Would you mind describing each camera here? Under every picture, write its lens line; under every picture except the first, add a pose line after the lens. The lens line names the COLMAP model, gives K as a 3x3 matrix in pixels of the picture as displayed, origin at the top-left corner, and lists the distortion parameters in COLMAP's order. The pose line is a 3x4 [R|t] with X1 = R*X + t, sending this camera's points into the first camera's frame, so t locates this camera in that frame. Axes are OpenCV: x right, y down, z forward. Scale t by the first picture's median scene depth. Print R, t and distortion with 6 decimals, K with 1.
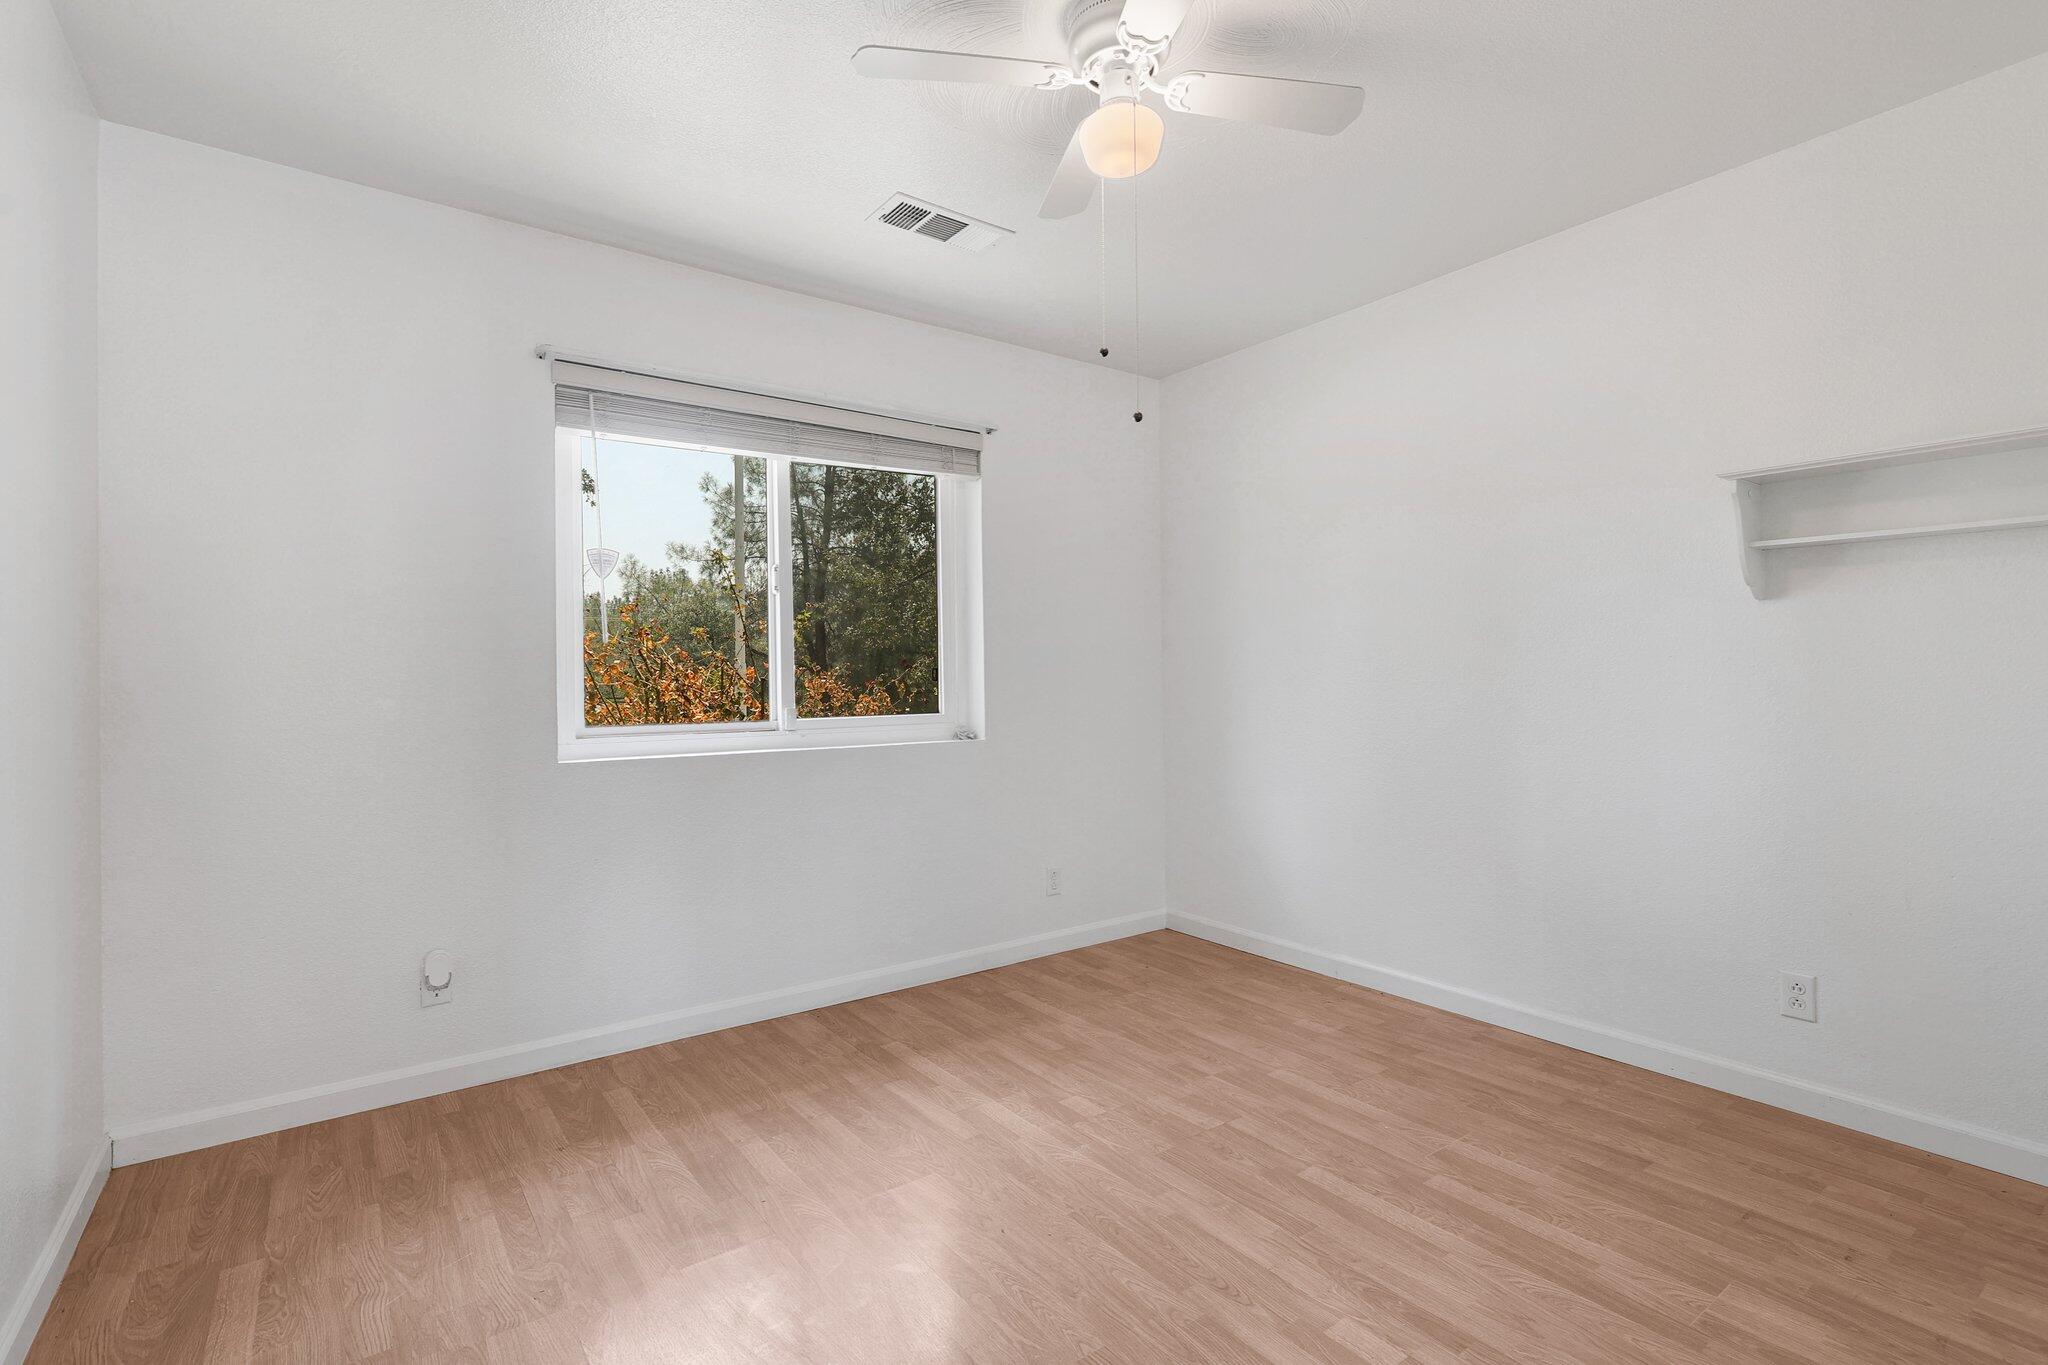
lens RADIAL K [[948.0, 0, 1023.6], [0, 948.0, 690.7], [0, 0, 1]] dist [-0.000295, -0.000311]
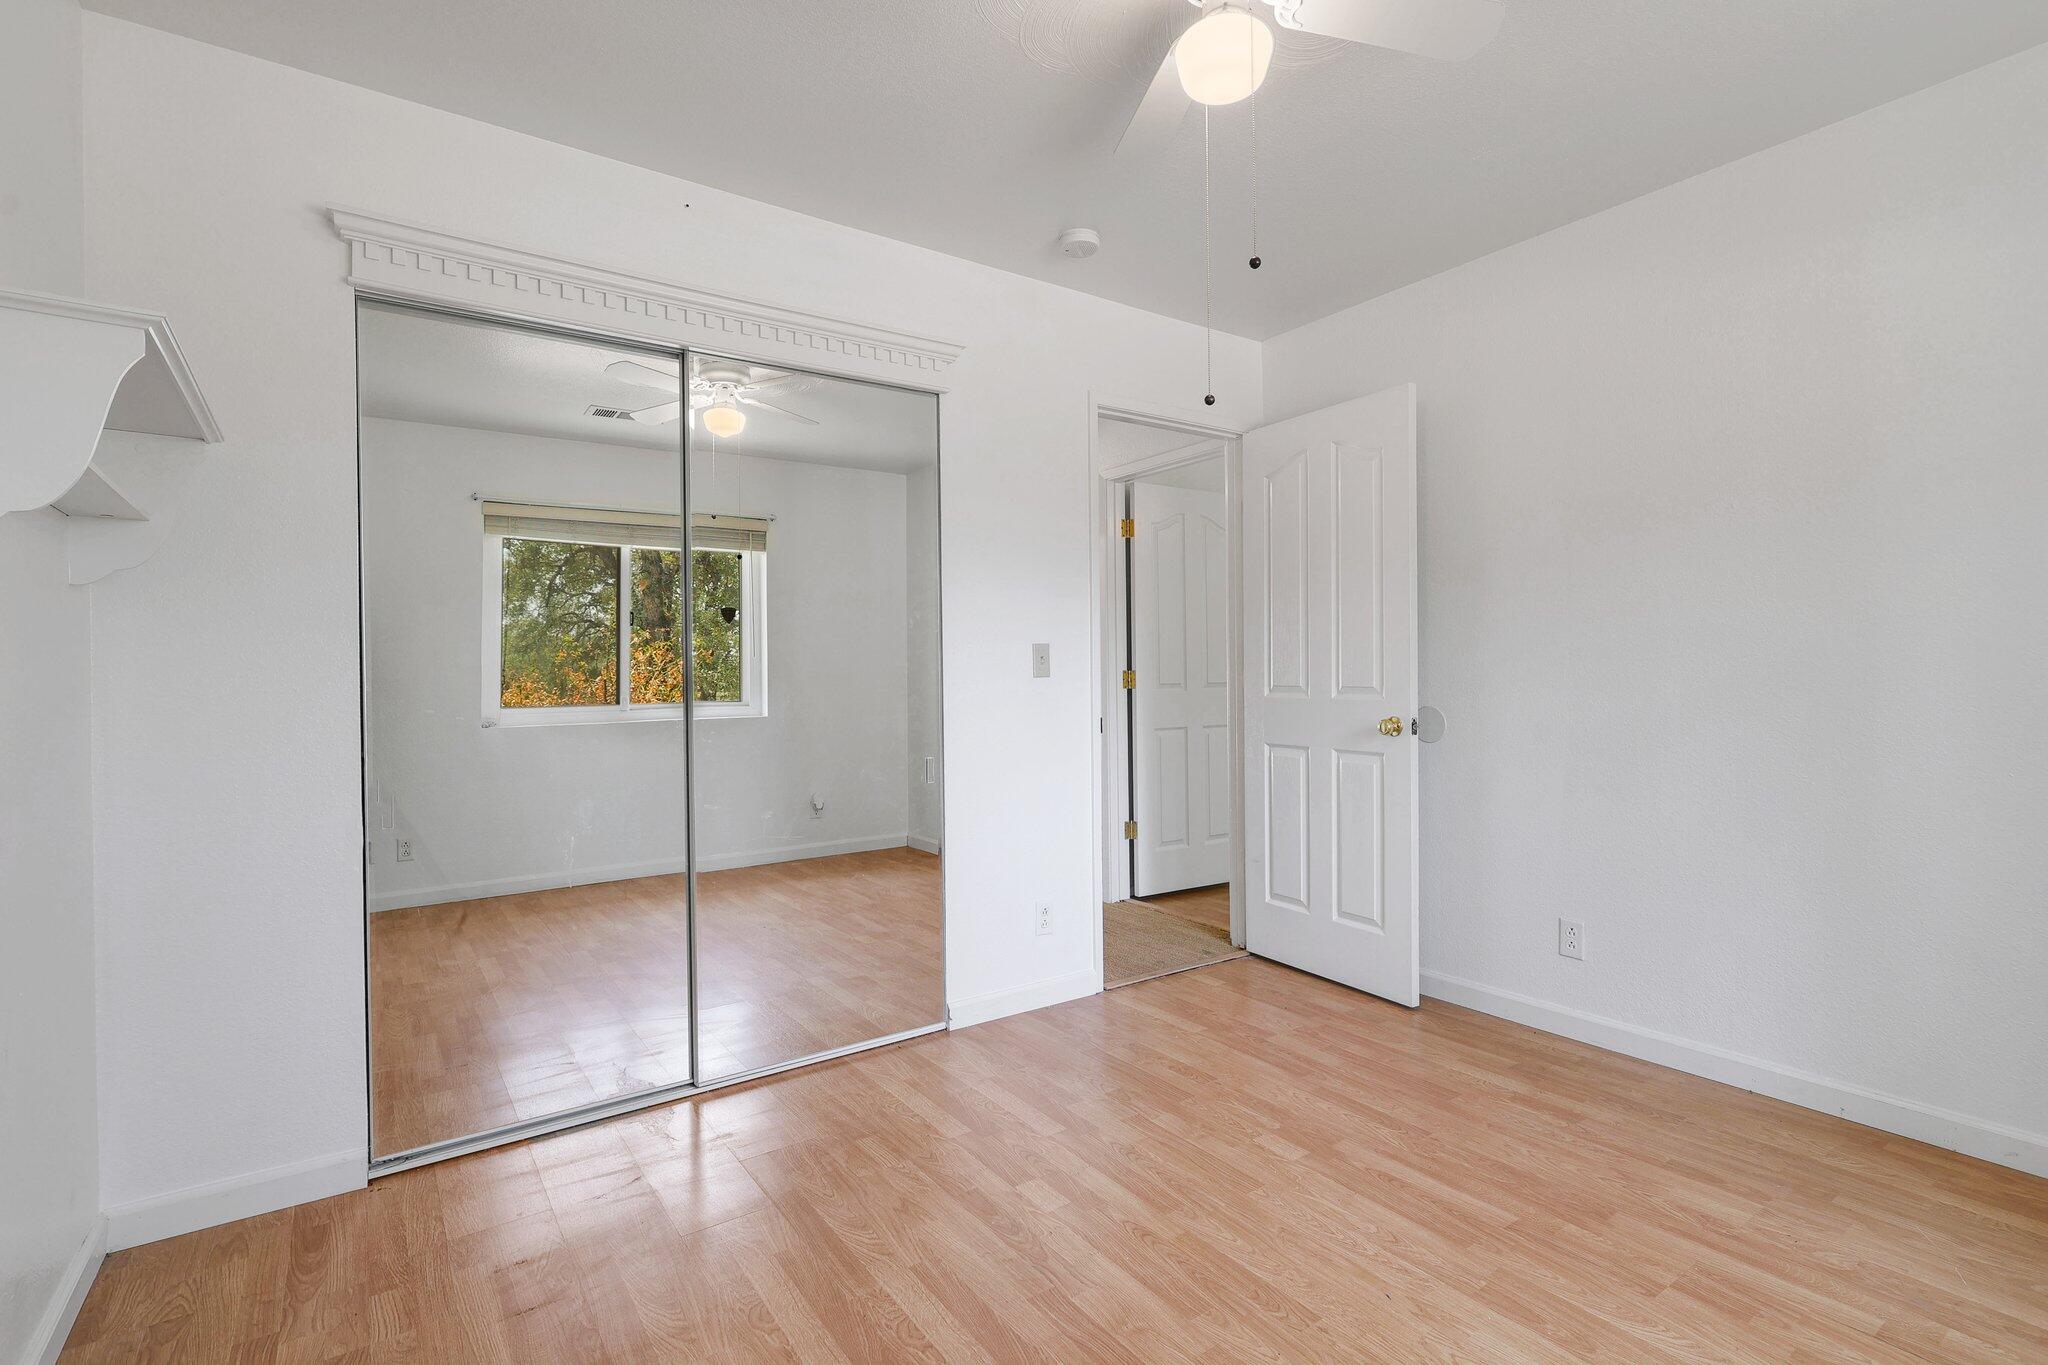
lens RADIAL K [[948.0, 0, 1023.4], [0, 948.0, 681.3], [0, 0, 1]] dist [-0.000295, -0.000311]
pose [[-0.999509, 0.025862, 0.017687, 0.302309], [0.026006, 0.999630, 0.007987, -0.014722], [-0.017474, 0.008443, -0.999812, 1.992834]]
